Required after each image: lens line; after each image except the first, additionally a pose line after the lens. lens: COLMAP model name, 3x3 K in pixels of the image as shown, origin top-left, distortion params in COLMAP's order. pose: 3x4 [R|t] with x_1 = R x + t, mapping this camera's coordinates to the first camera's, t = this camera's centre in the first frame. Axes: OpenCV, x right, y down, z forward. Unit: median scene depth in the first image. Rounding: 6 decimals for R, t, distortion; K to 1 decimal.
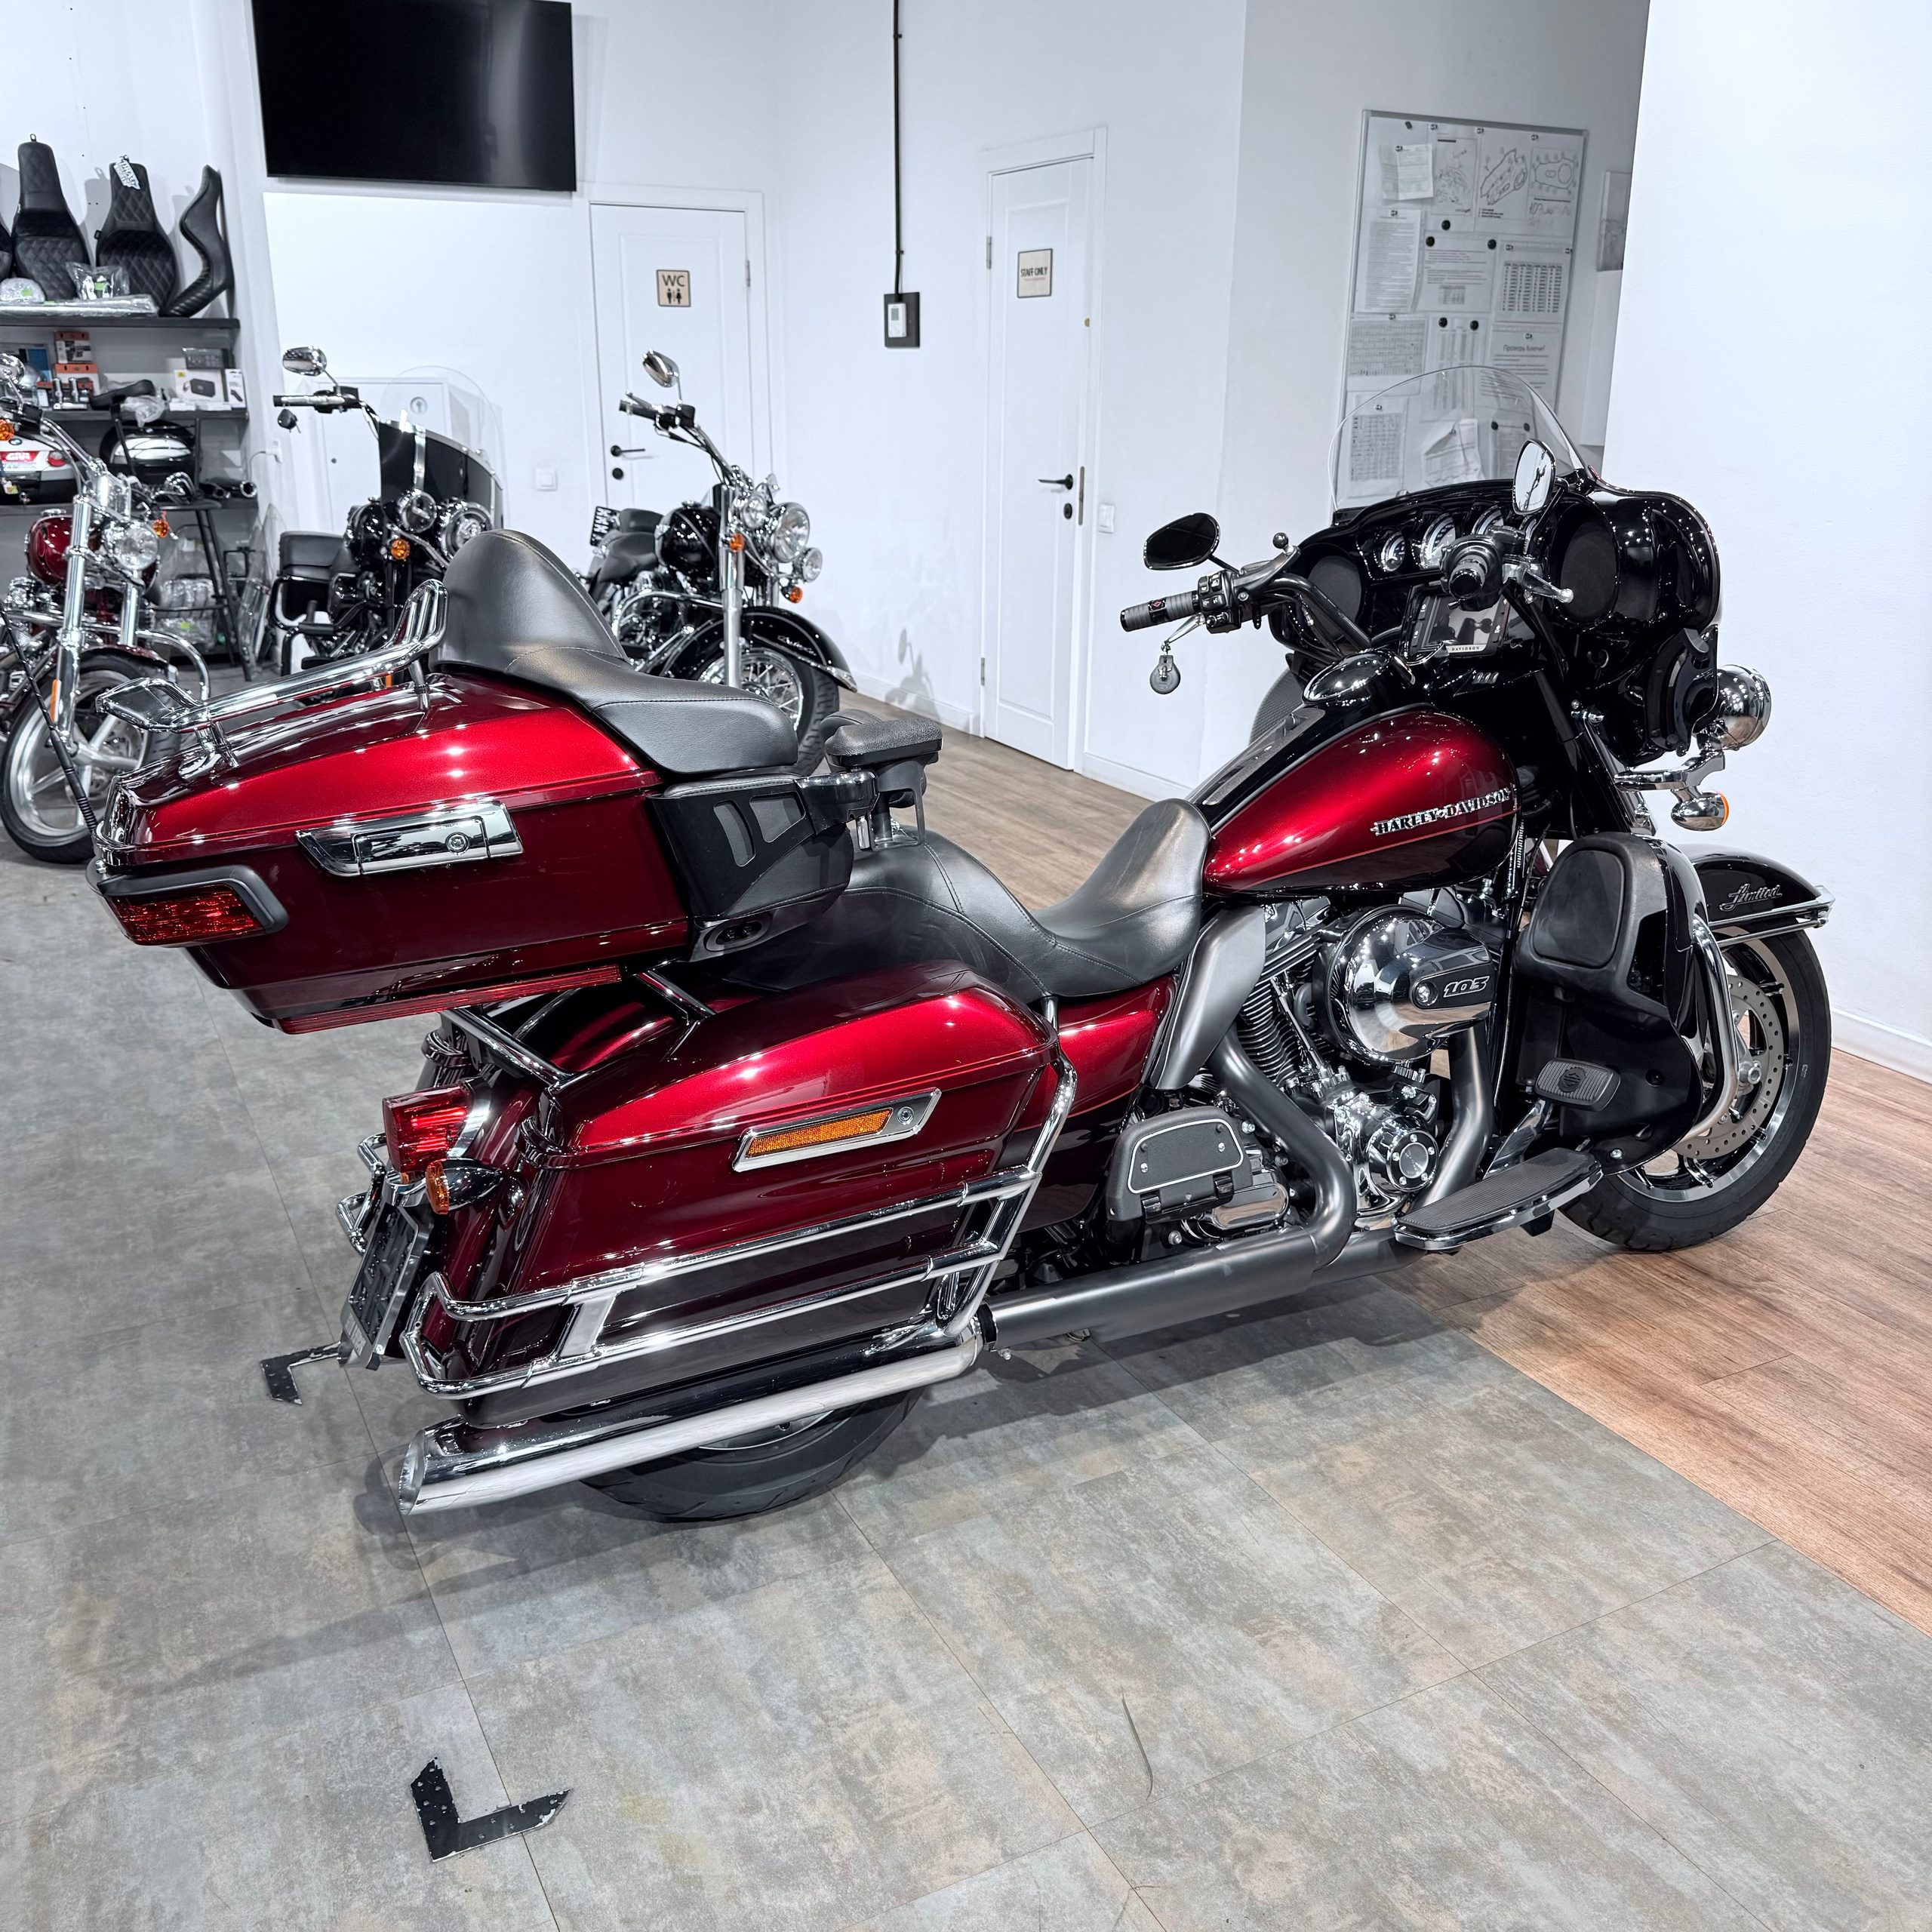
lens RADIAL K [[1777.3, 0, 972.8], [0, 1777.3, 966.8], [0, 0, 1]] dist [0.119452, -0.223182]
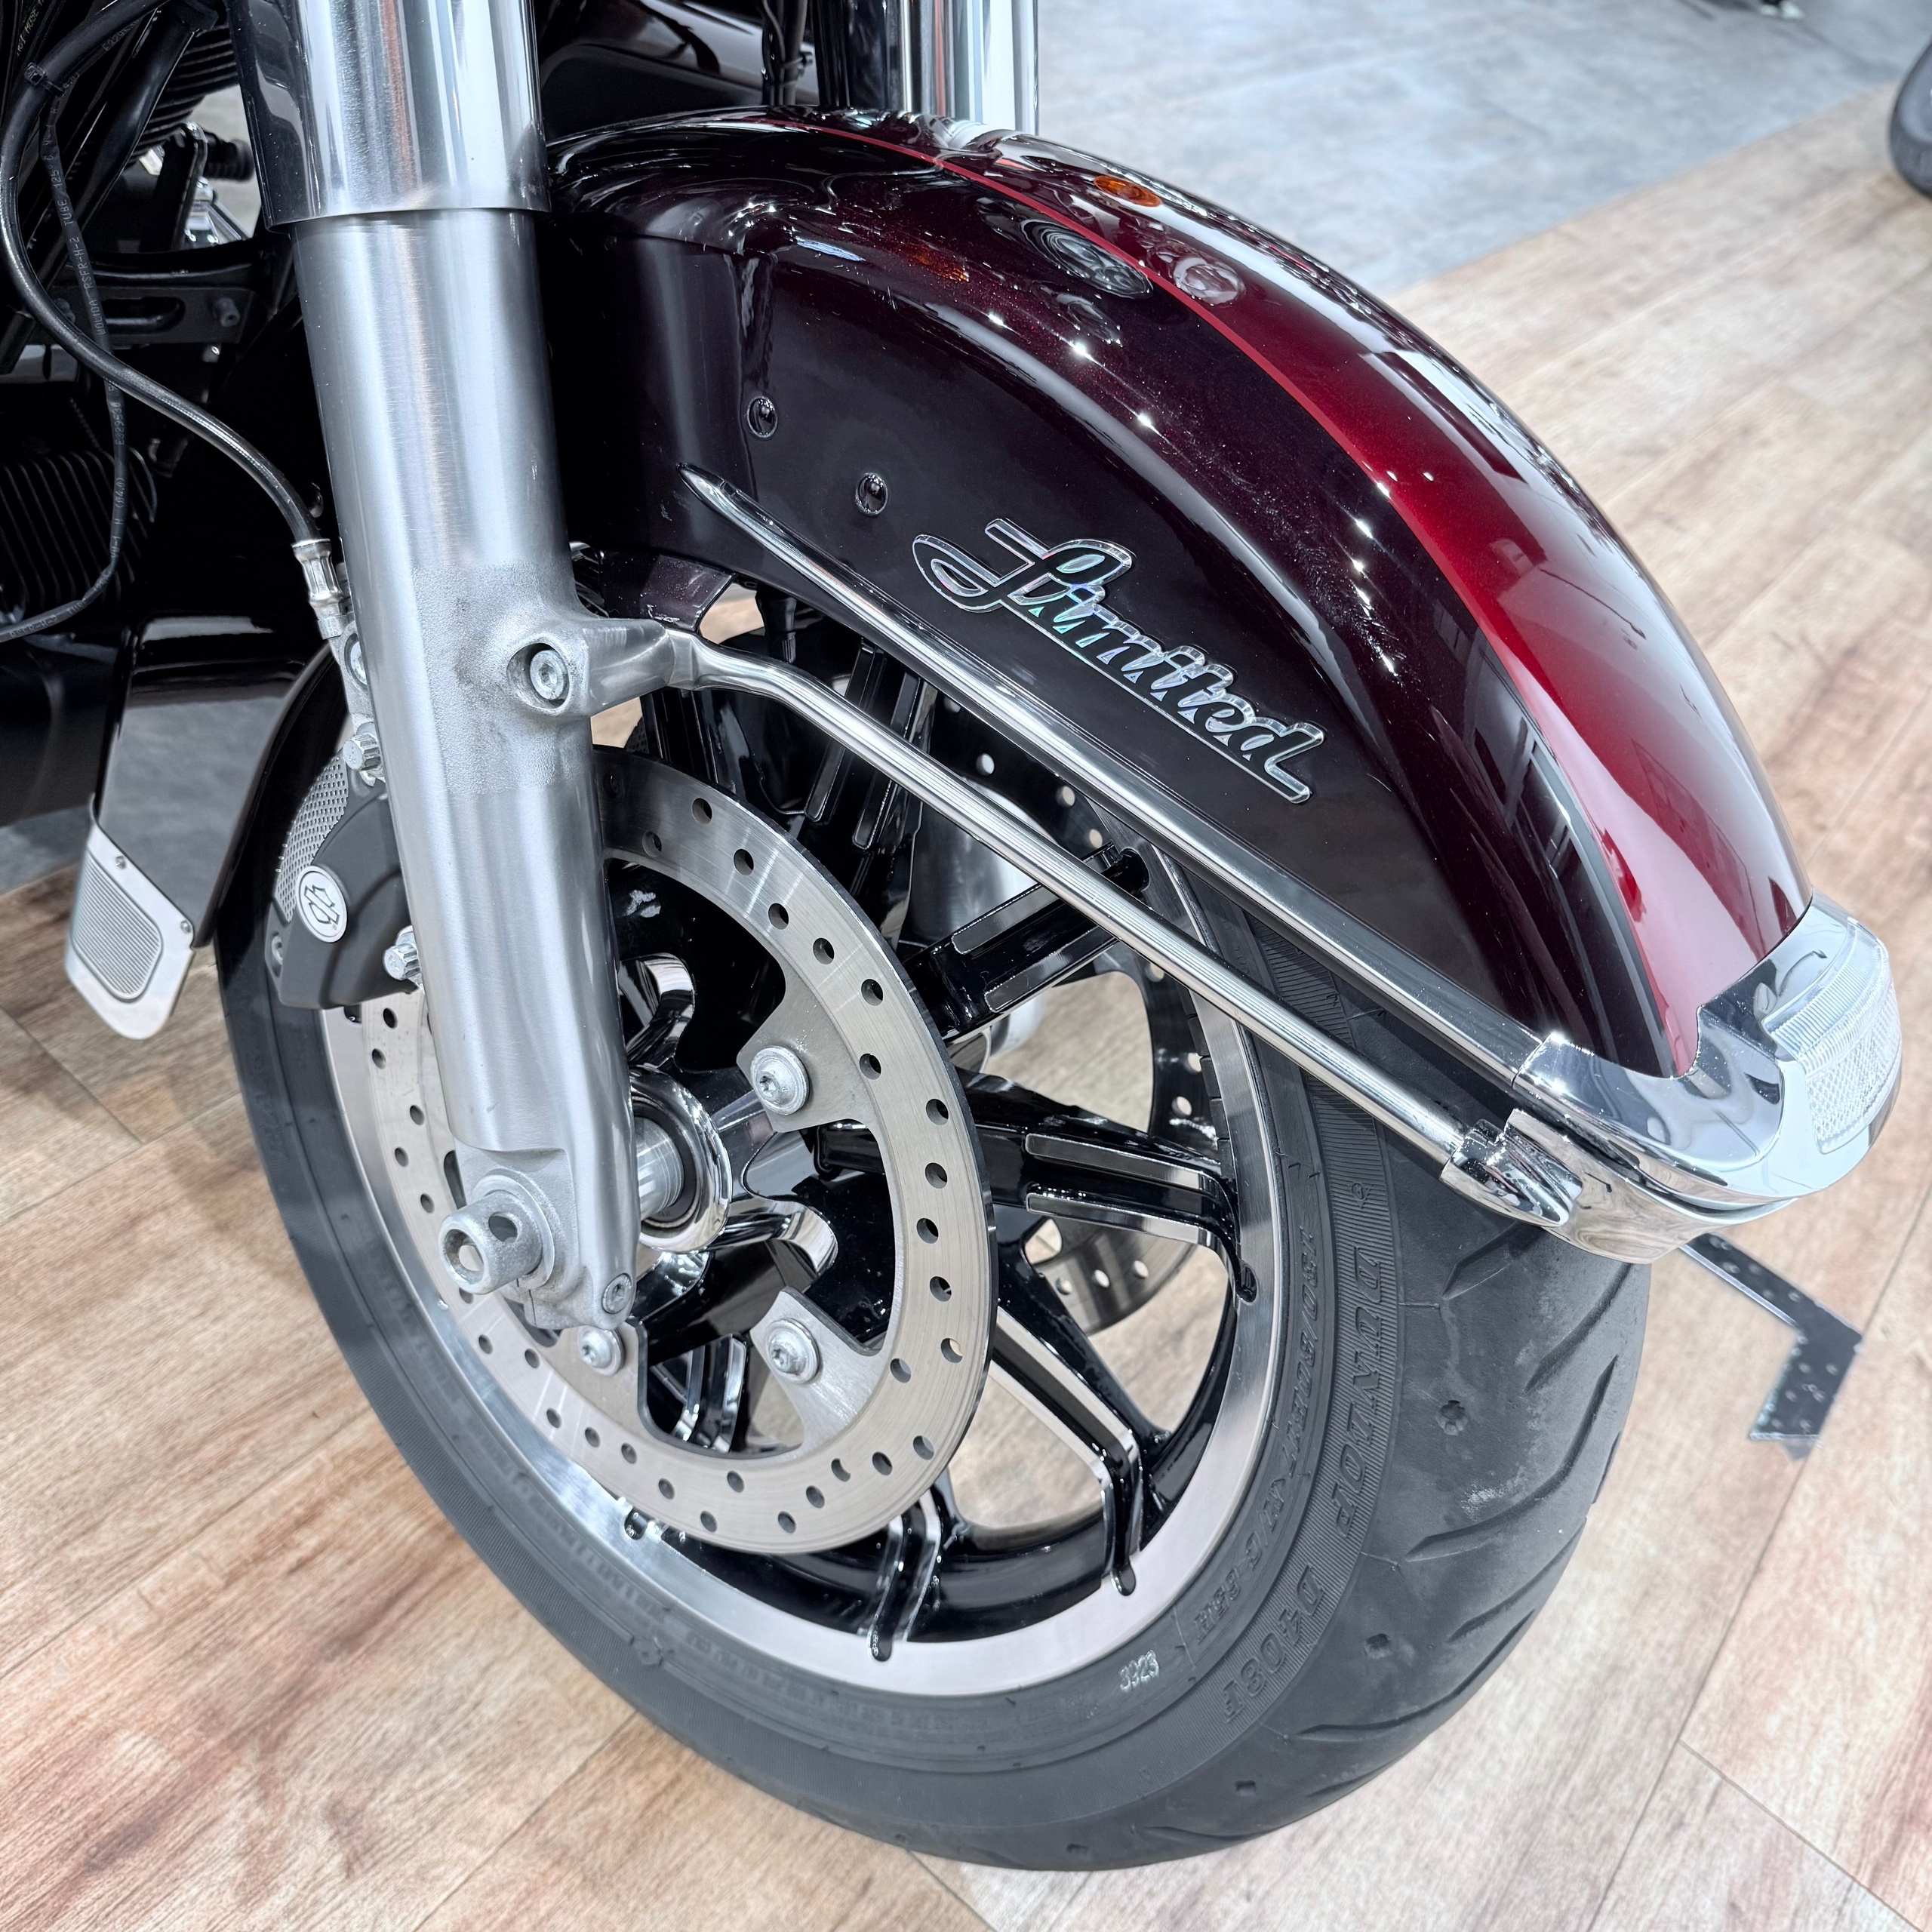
lens RADIAL K [[1834.6, 0, 955.0], [0, 1834.6, 972.9], [0, 0, 1]] dist [0.004264, -0.028374]
pose [[0.399204, 0.709456, -0.580782, 0.612609], [-0.521710, 0.696667, 0.492416, -0.103137], [0.753959, 0.106426, 0.648243, 1.001926]]
